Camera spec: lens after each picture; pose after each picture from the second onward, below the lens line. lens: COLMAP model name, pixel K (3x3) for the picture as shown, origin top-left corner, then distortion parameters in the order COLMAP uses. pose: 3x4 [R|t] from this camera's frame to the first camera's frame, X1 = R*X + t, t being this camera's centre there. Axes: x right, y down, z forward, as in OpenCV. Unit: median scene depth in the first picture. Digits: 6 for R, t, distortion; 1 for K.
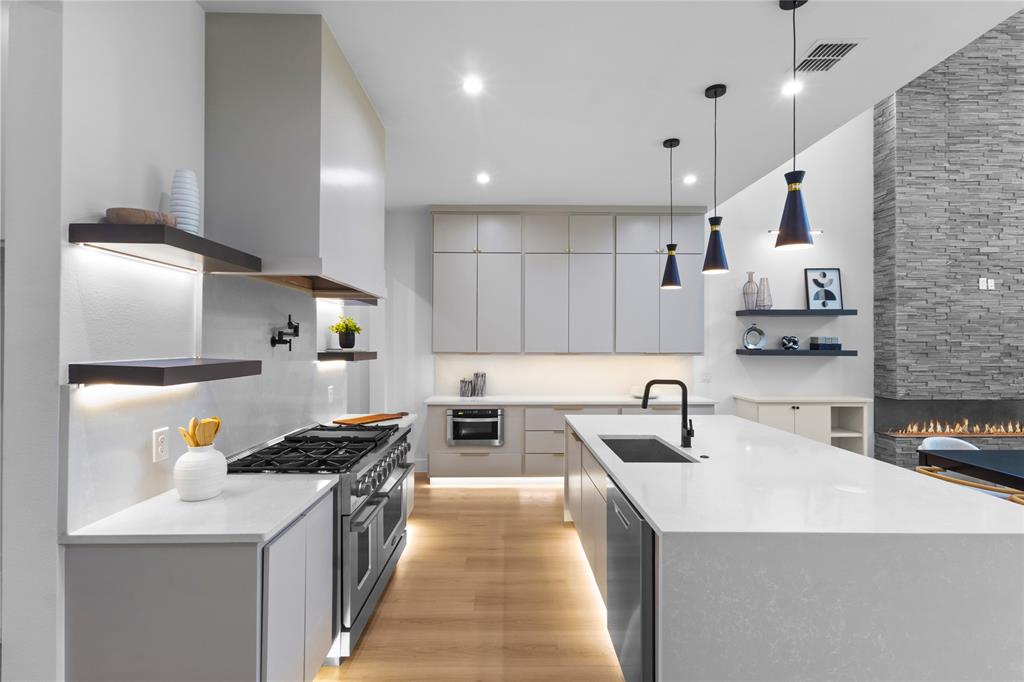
lens RADIAL K [[475.7, 0, 512.0], [0, 475.7, 341.0], [0, 0, 1]] dist [0.012736, -0.005128]
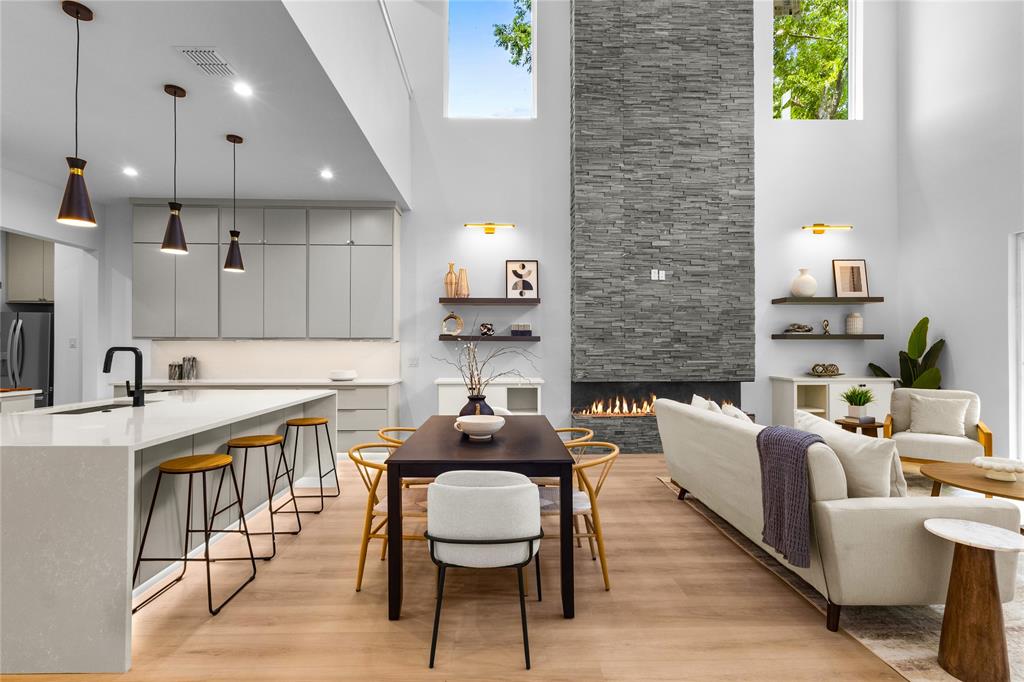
lens RADIAL K [[473.5, 0, 512.0], [0, 473.5, 341.0], [0, 0, 1]] dist [0.001814, 0.001146]
pose [[0.999838, 0.000945, 0.017967, 0.639984], [-0.000877, 0.999992, -0.003818, 0.034838], [-0.017971, 0.003802, 0.999831, -0.064446]]
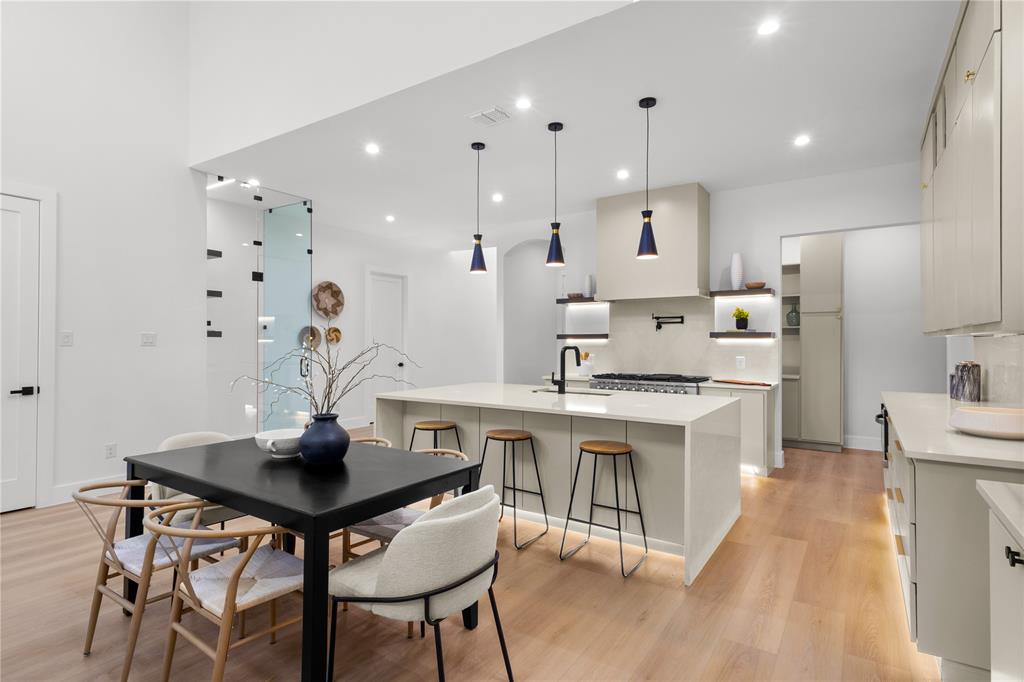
lens RADIAL K [[530.5, 0, 512.0], [0, 530.5, 341.0], [0, 0, 1]] dist [0.000367, 0.000013]
pose [[-0.566130, -0.005178, -0.824300, 0.905940], [0.000129, 0.999980, -0.006370, 0.040477], [0.824316, -0.003712, -0.566118, 0.922417]]
